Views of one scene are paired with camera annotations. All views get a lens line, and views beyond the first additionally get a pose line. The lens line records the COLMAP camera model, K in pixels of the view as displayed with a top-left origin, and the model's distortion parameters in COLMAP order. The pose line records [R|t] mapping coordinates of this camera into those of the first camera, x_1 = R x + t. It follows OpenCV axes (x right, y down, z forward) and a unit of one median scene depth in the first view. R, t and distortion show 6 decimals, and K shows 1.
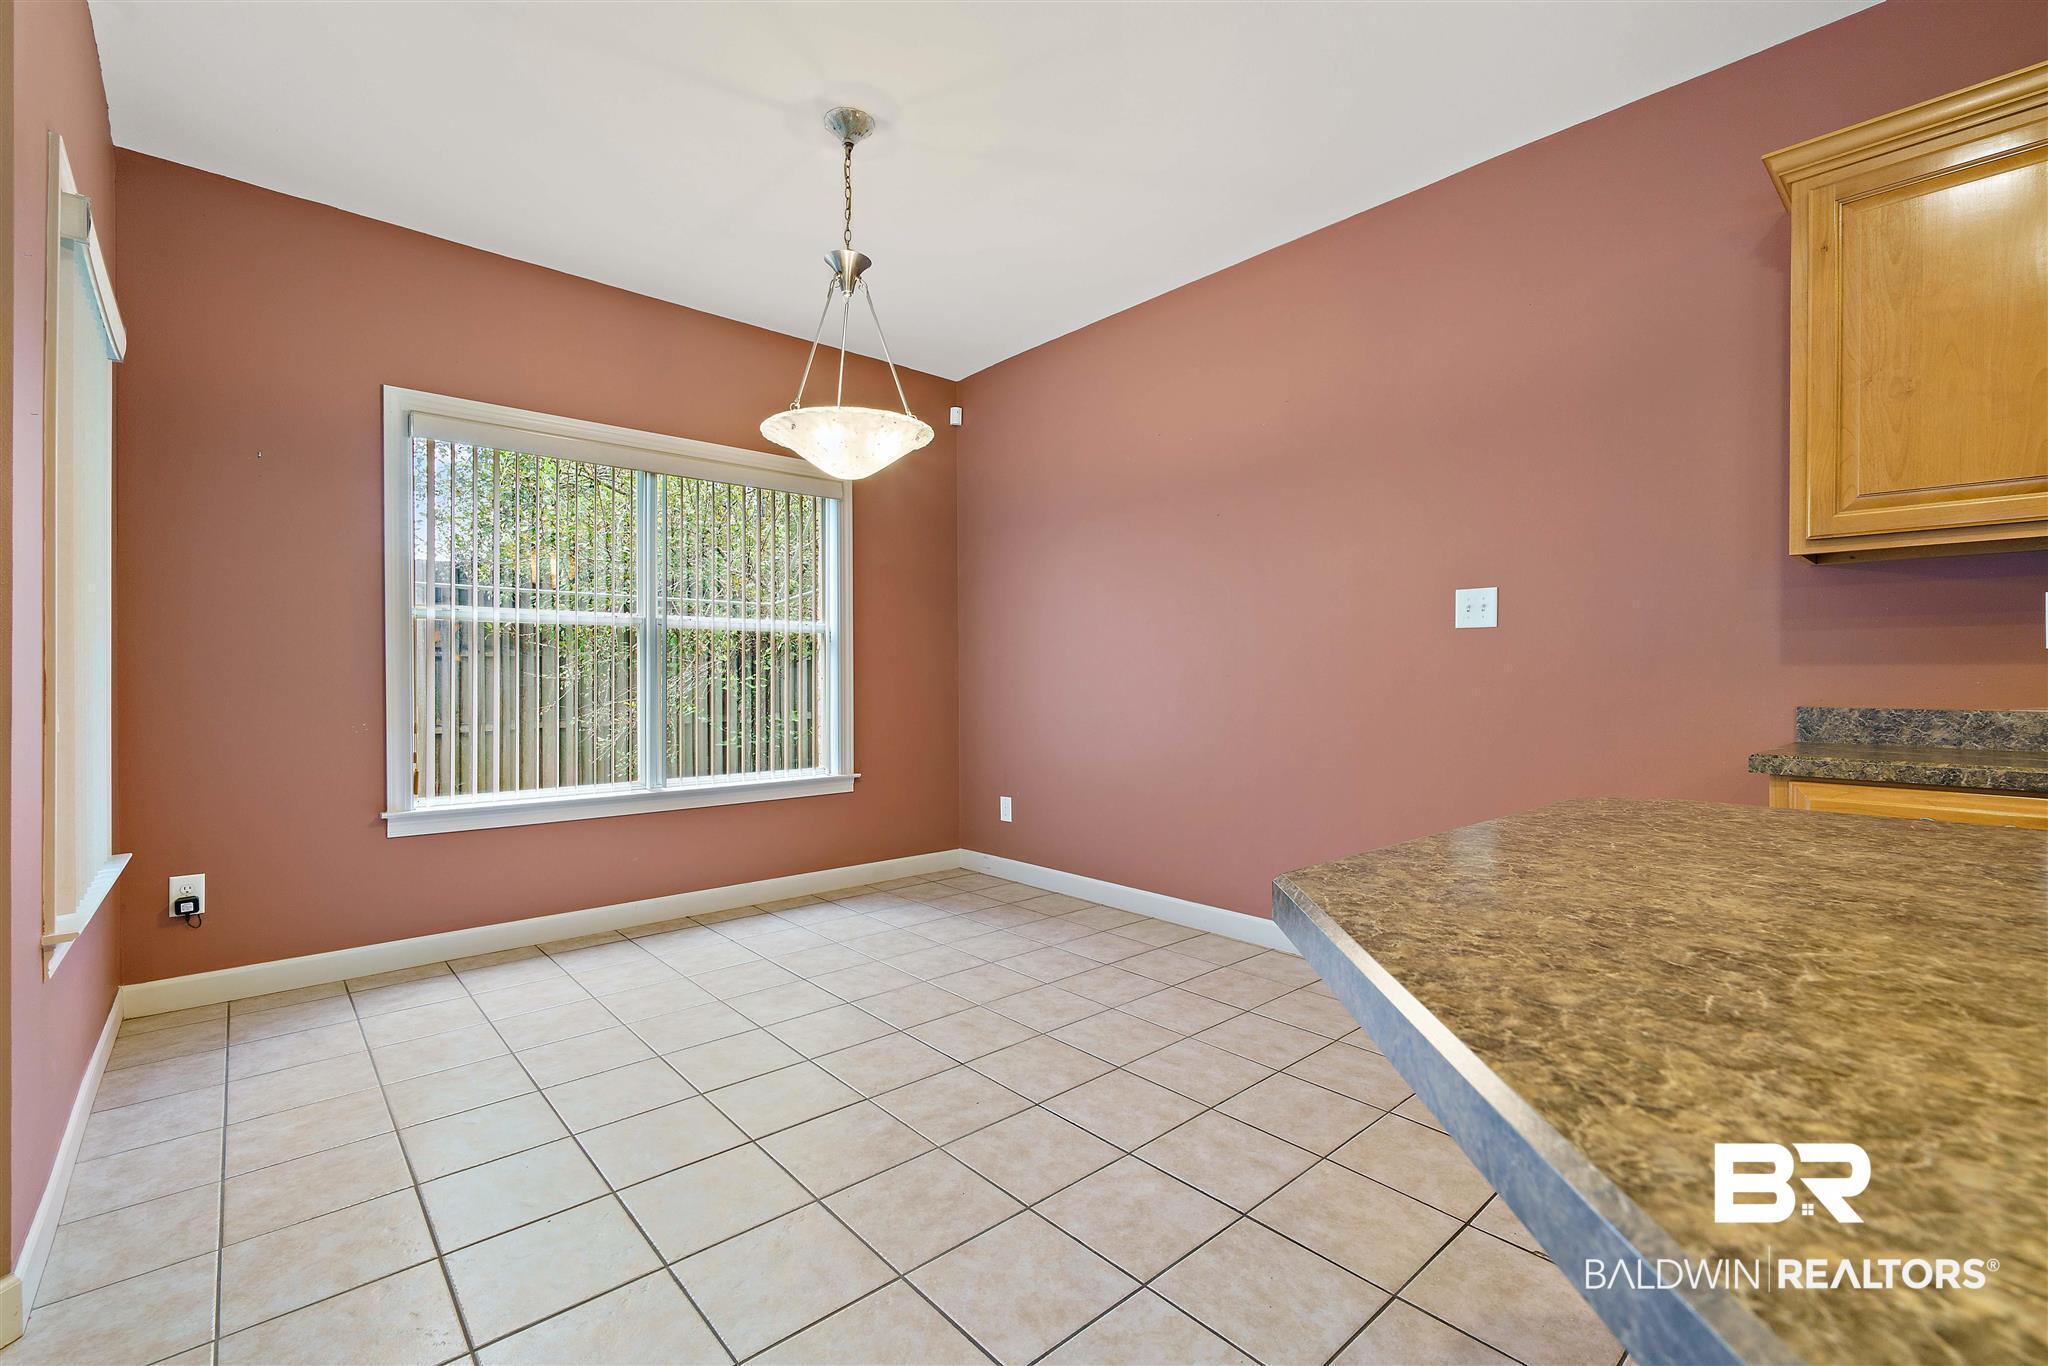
lens RADIAL K [[885.3, 0, 1005.2], [0, 885.3, 679.2], [0, 0, 1]] dist [-0.002090, 0.001204]
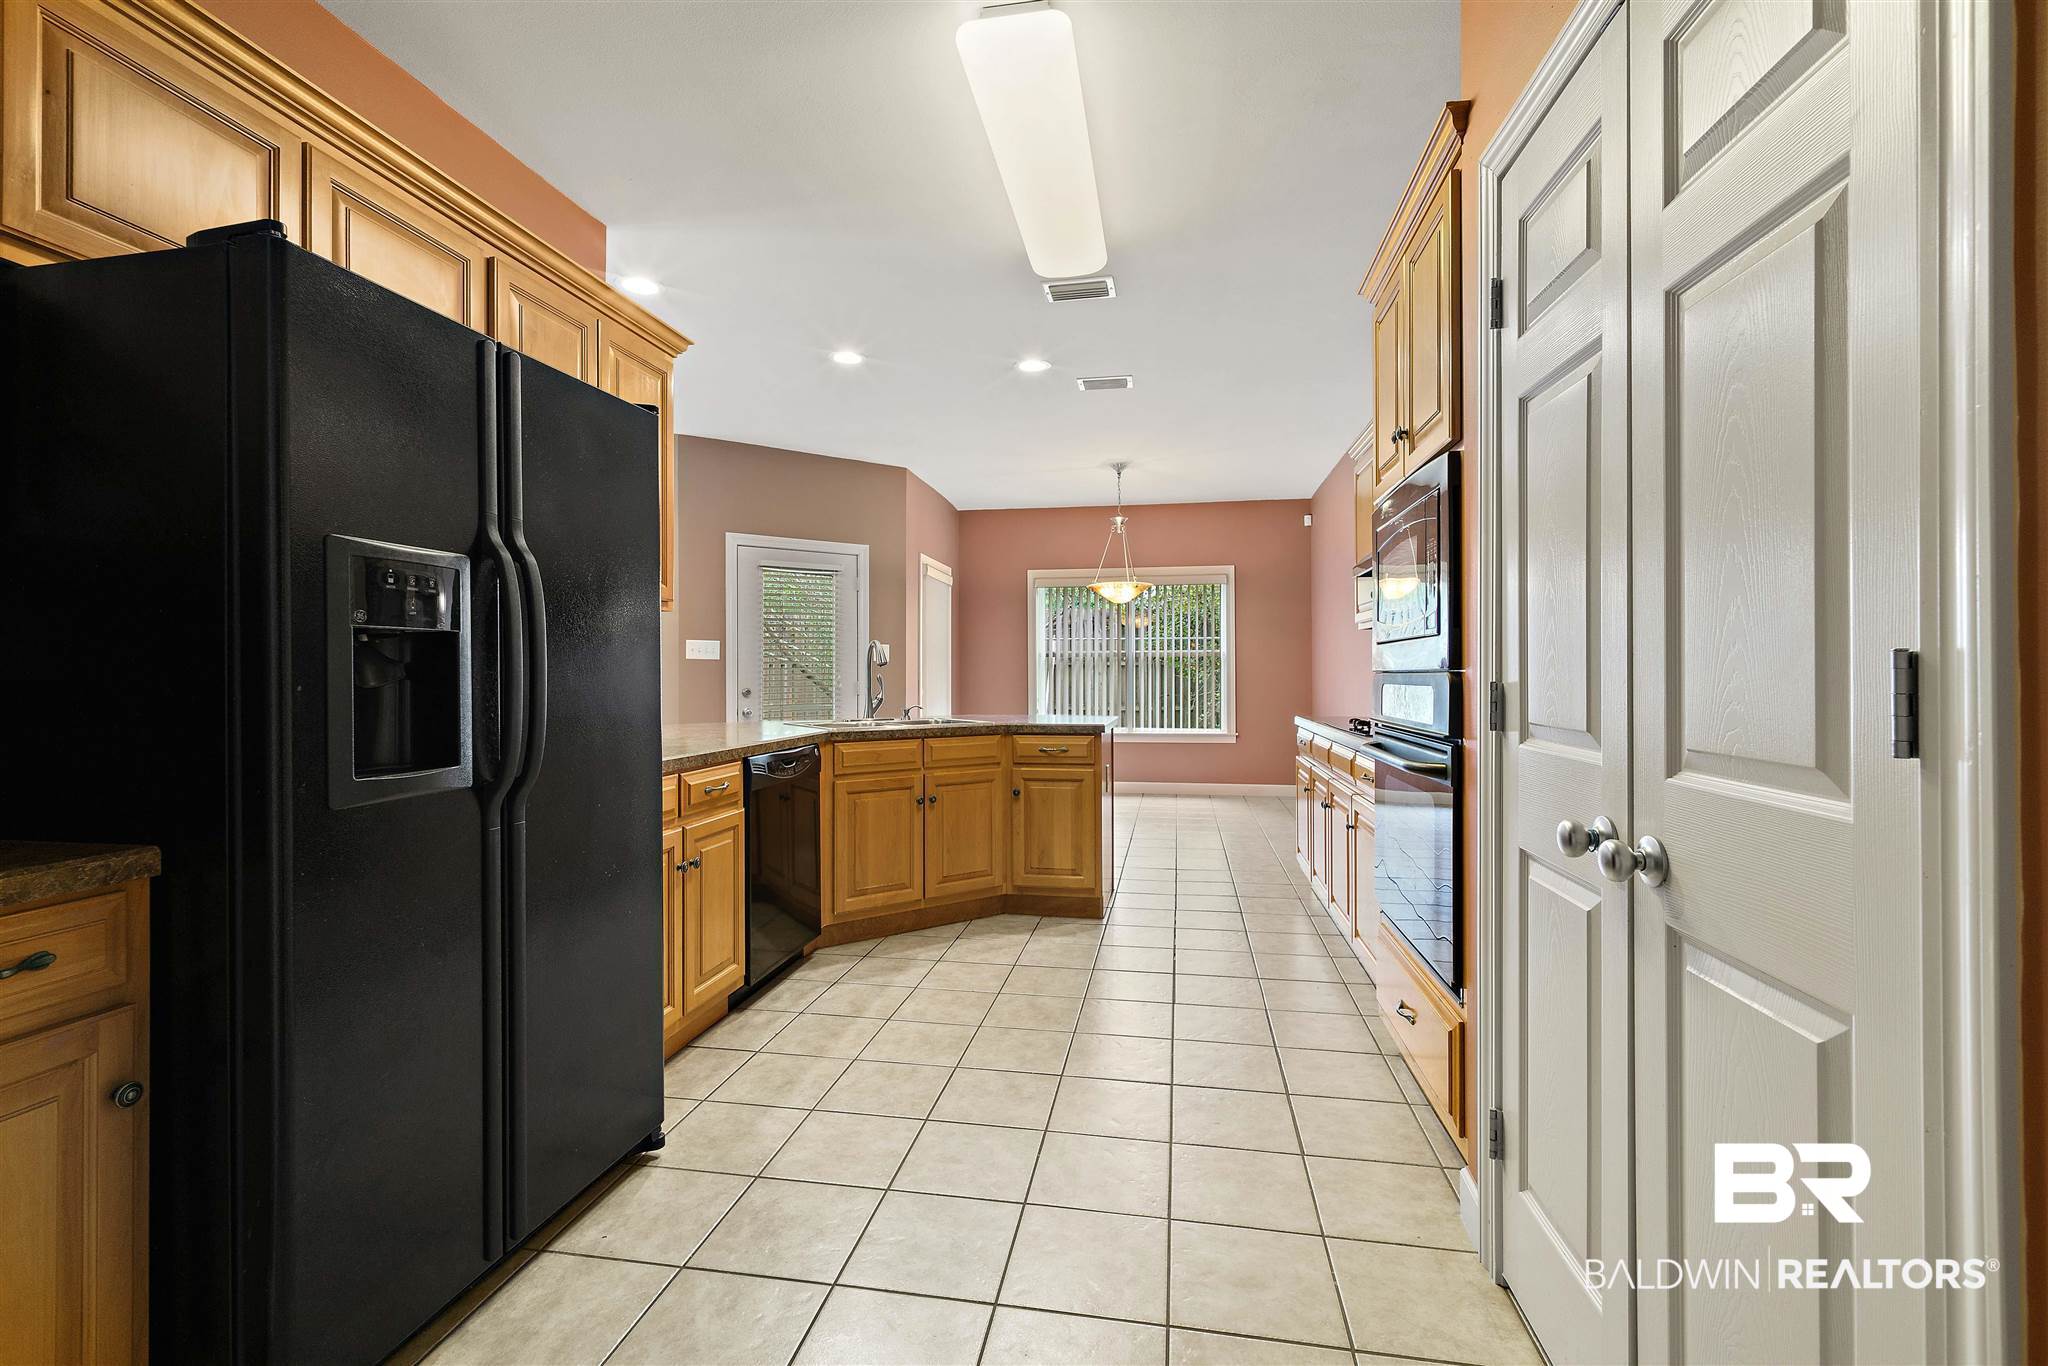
lens RADIAL K [[885.3, 0, 1034.6], [0, 885.3, 675.5], [0, 0, 1]] dist [-0.002090, 0.001204]
pose [[0.639183, -0.005164, -0.769037, 0.977879], [0.008954, 0.999960, 0.000727, -0.016927], [0.769003, -0.007351, 0.639203, -0.490287]]
